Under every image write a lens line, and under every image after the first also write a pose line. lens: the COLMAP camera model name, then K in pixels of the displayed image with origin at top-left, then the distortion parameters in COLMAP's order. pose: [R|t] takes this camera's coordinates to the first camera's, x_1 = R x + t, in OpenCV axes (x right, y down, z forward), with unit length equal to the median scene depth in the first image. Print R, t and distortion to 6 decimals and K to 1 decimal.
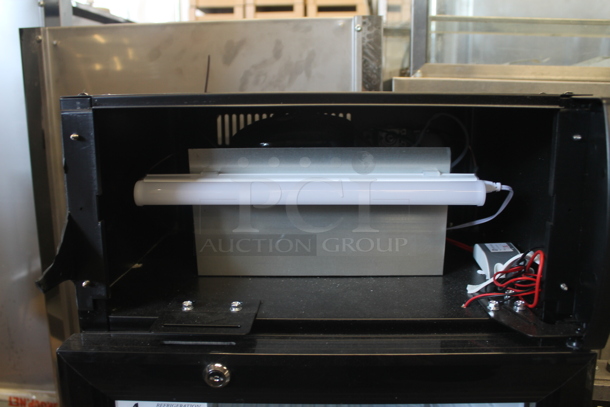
lens RADIAL K [[548.4, 0, 307.1], [0, 548.4, 202.1], [0, 0, 1]] dist [-0.093659, 0.043523]
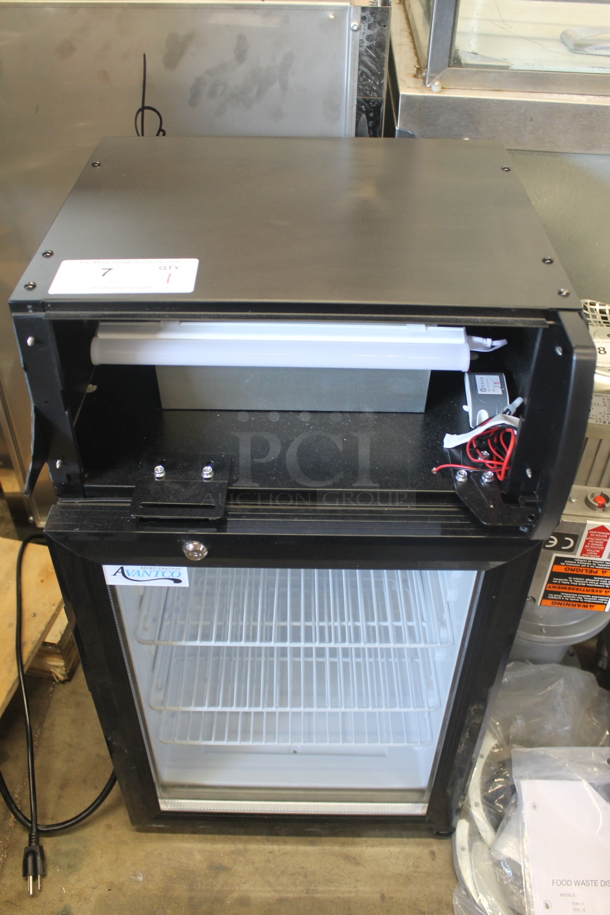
lens RADIAL K [[822.6, 0, 300.6], [0, 822.6, 460.4], [0, 0, 1]] dist [-0.093659, 0.043523]
pose [[0.999885, 0.004963, 0.014342, 0.016901], [-0.011438, 0.867548, 0.497221, -0.497515], [-0.009974, -0.497328, 0.867505, -0.264345]]
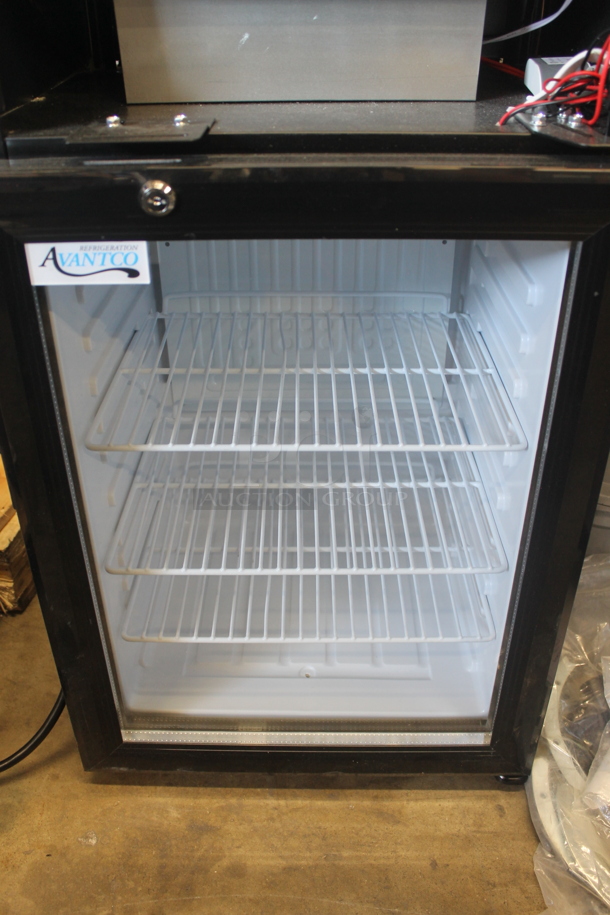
lens RADIAL K [[822.6, 0, 302.4], [0, 822.6, 460.9], [0, 0, 1]] dist [-0.093659, 0.043523]
pose [[0.999997, -0.002024, 0.001288, 0.023629], [0.001396, 0.927497, 0.373827, 0.176079], [-0.001952, -0.373824, 0.927498, -0.131886]]
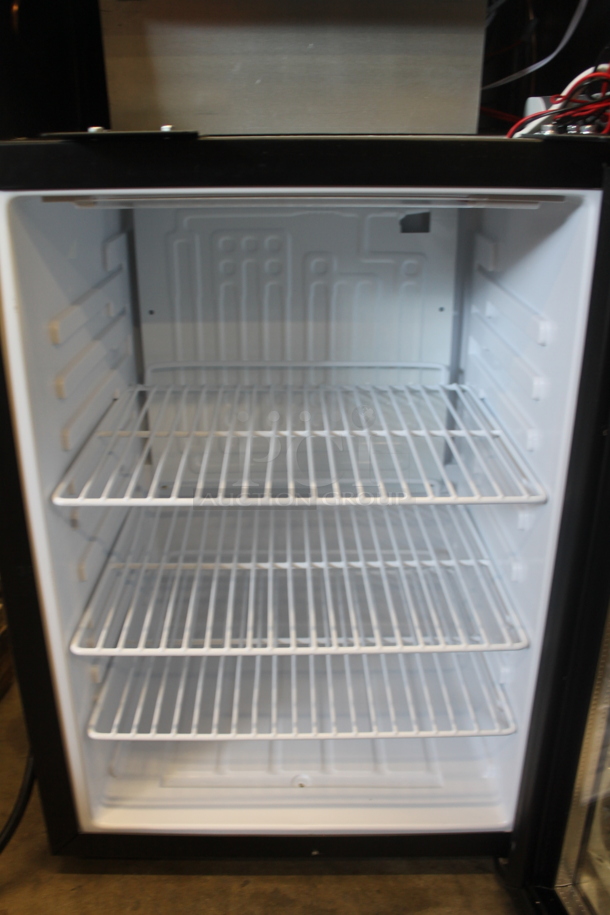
lens RADIAL K [[822.6, 0, 304.6], [0, 822.6, 466.5], [0, 0, 1]] dist [-0.093659, 0.043523]
pose [[0.999662, -0.004775, 0.025552, 0.009028], [-0.000691, 0.977761, 0.209722, 0.324938], [-0.025985, -0.209669, 0.977427, -0.055632]]
